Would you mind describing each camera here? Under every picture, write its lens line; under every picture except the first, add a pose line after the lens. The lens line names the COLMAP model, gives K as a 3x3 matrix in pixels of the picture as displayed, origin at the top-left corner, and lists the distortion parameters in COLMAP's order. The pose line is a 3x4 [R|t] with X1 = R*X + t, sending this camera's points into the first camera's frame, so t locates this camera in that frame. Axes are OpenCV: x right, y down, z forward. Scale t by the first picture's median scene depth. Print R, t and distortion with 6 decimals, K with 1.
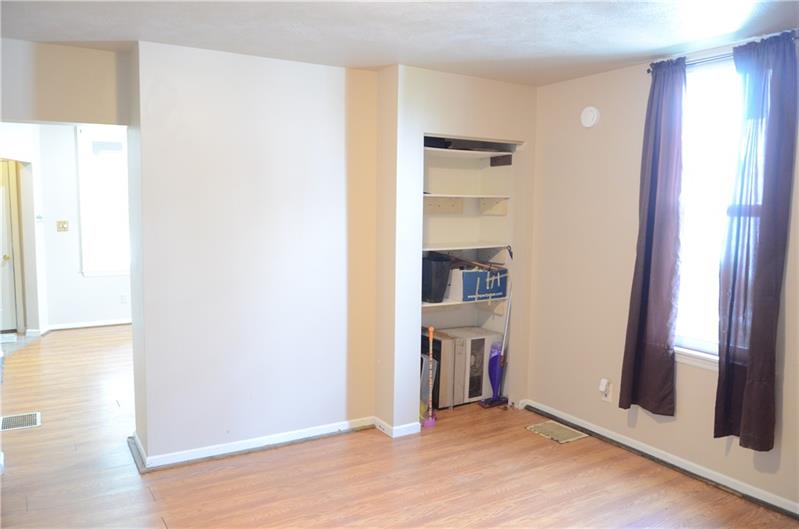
lens RADIAL K [[617.6, 0, 400.4], [0, 617.6, 267.7], [0, 0, 1]] dist [-0.045299, 0.003452]
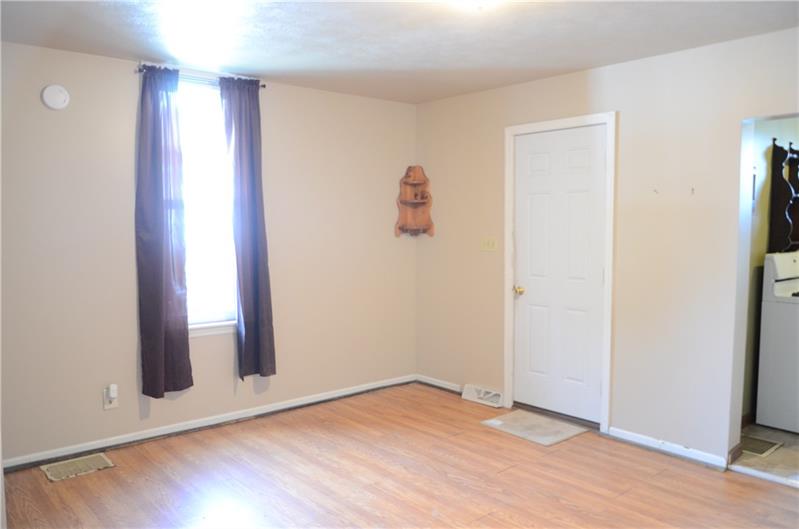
lens RADIAL K [[617.6, 0, 400.4], [0, 617.6, 267.7], [0, 0, 1]] dist [-0.045299, 0.003452]
pose [[-0.167360, -0.080083, 0.982638, -0.694023], [0.102514, 0.989879, 0.098133, -0.045150], [-0.980552, 0.117158, -0.157457, 0.747390]]
